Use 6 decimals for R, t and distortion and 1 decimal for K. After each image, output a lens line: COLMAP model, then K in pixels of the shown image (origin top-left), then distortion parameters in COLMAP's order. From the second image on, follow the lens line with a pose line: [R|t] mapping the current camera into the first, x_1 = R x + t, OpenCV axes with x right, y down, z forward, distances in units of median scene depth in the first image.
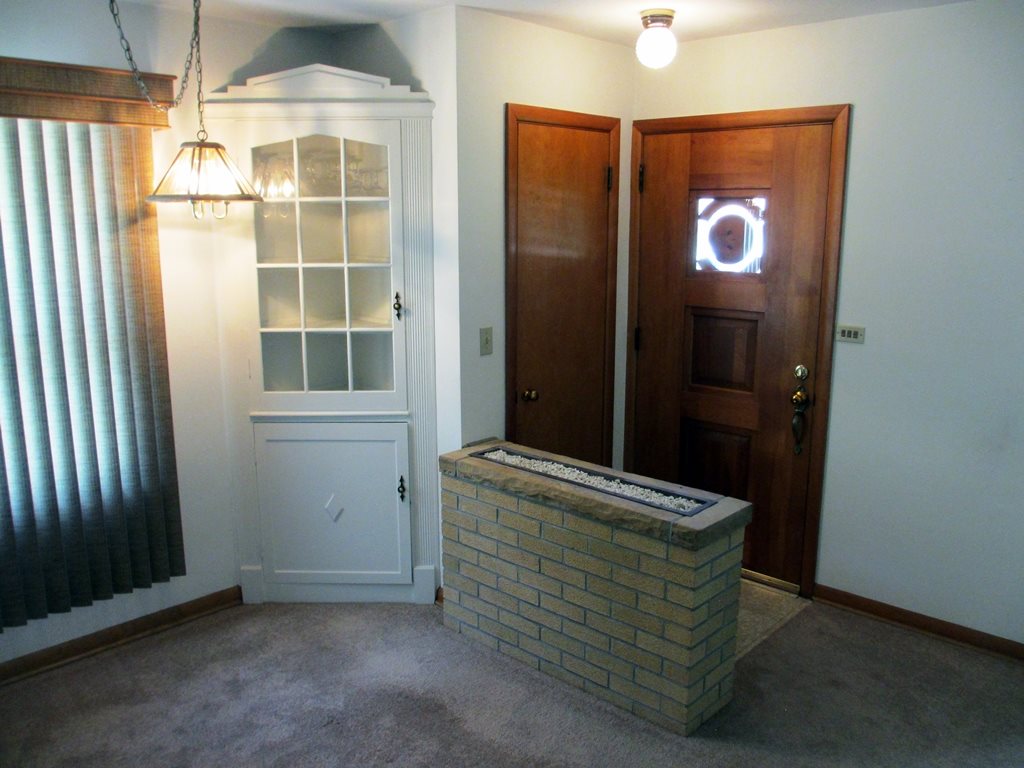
lens RADIAL K [[847.6, 0, 512.0], [0, 847.6, 384.0], [0, 0, 1]] dist [-0.083182, 0.057057]
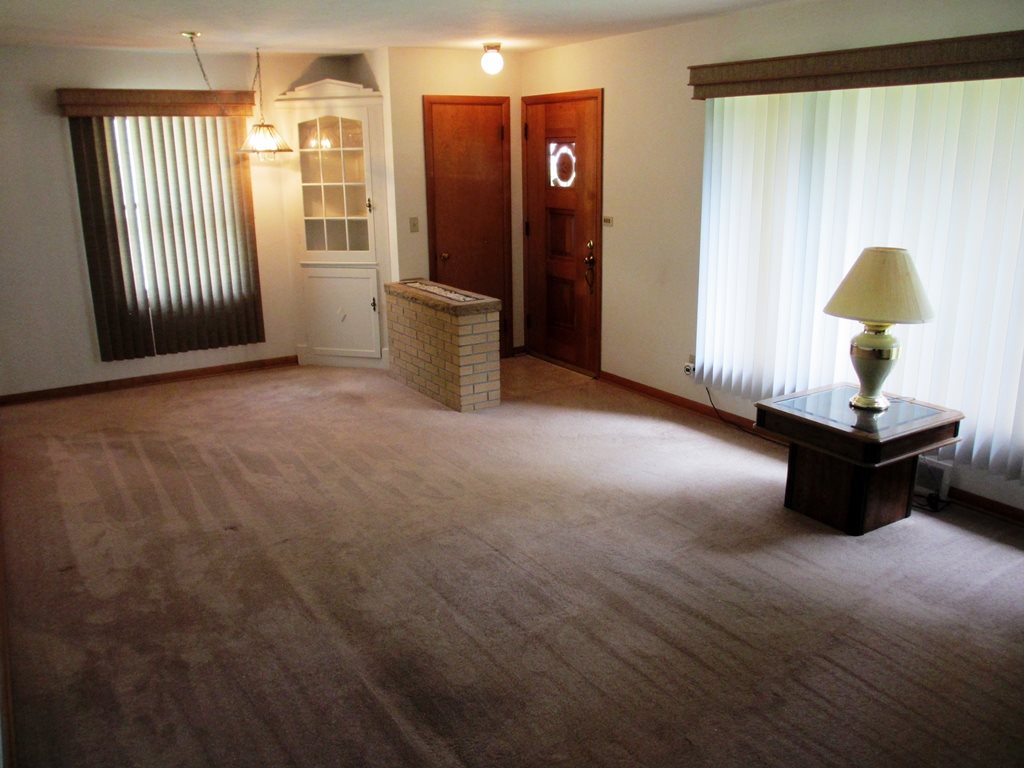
lens RADIAL K [[847.6, 0, 512.0], [0, 847.6, 384.0], [0, 0, 1]] dist [-0.083182, 0.057057]
pose [[0.965303, 0.054148, -0.255457, 0.685330], [-0.035257, 0.996333, 0.077962, 0.149920], [0.258741, -0.066250, 0.963672, -0.774780]]
